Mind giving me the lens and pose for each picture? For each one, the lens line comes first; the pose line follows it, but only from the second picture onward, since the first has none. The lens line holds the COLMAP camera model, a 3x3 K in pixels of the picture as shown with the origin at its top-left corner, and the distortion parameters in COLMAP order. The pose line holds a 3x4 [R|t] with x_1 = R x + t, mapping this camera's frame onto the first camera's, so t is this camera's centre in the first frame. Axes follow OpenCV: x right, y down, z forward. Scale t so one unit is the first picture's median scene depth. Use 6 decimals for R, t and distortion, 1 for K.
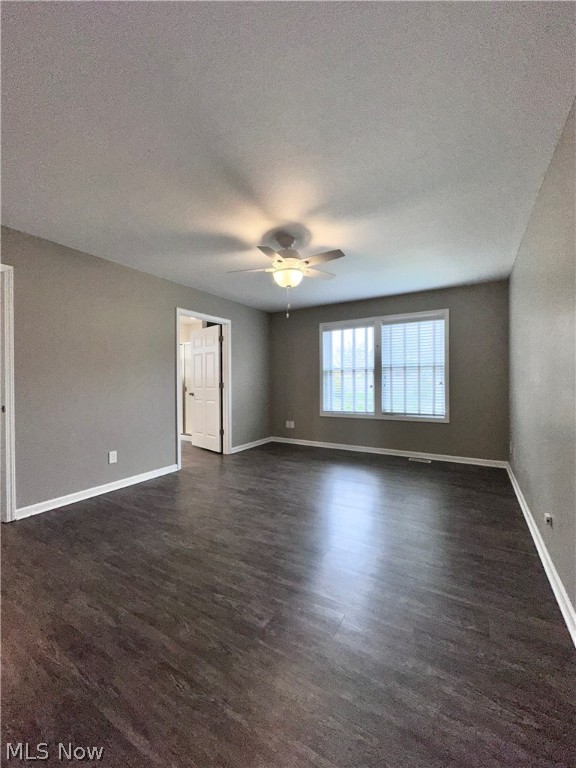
lens RADIAL K [[307.0, 0, 288.4], [0, 307.0, 383.7], [0, 0, 1]] dist [-0.003054, 0.000629]
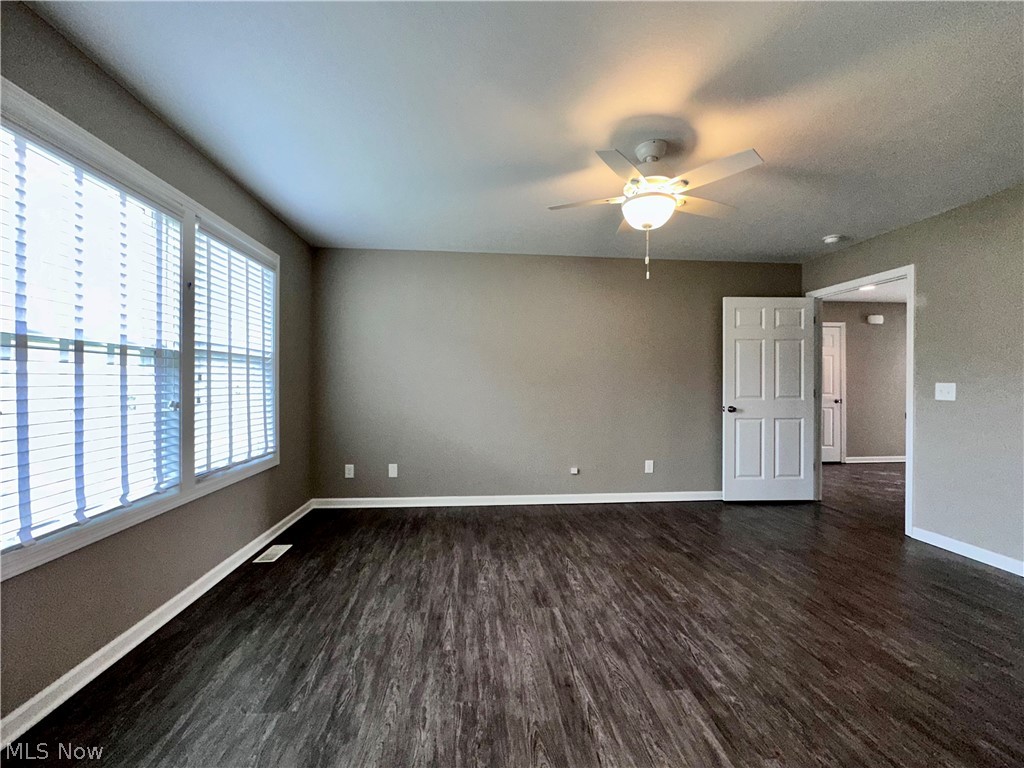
lens RADIAL K [[409.3, 0, 510.3], [0, 409.3, 384.4], [0, 0, 1]] dist [-0.003054, 0.000629]
pose [[-0.585099, 0.004416, 0.810950, -0.290580], [0.008432, 0.999964, 0.000638, -0.010463], [-0.810918, 0.007212, -0.585115, 1.012267]]
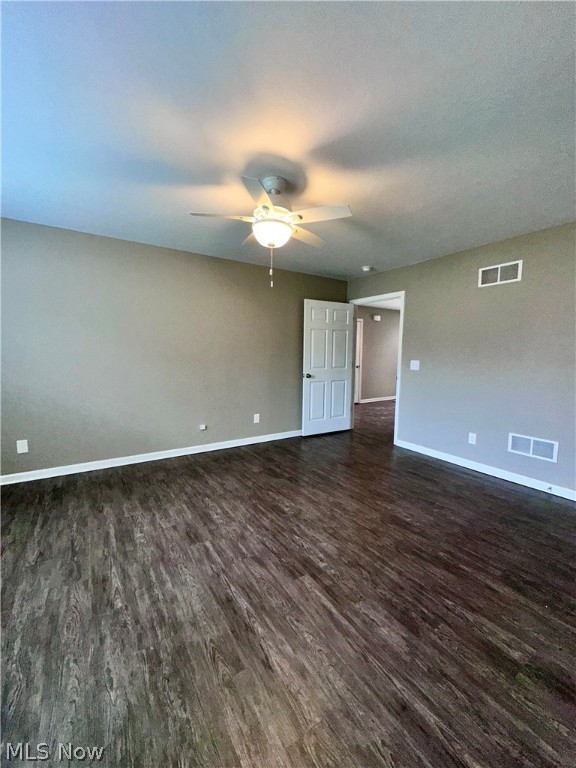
lens RADIAL K [[307.0, 0, 288.4], [0, 307.0, 383.7], [0, 0, 1]] dist [-0.003054, 0.000629]
pose [[-0.895275, -0.048869, 0.442826, -0.238261], [-0.000674, 0.994113, 0.108344, -0.034508], [-0.445514, 0.096699, -0.890038, 1.025115]]
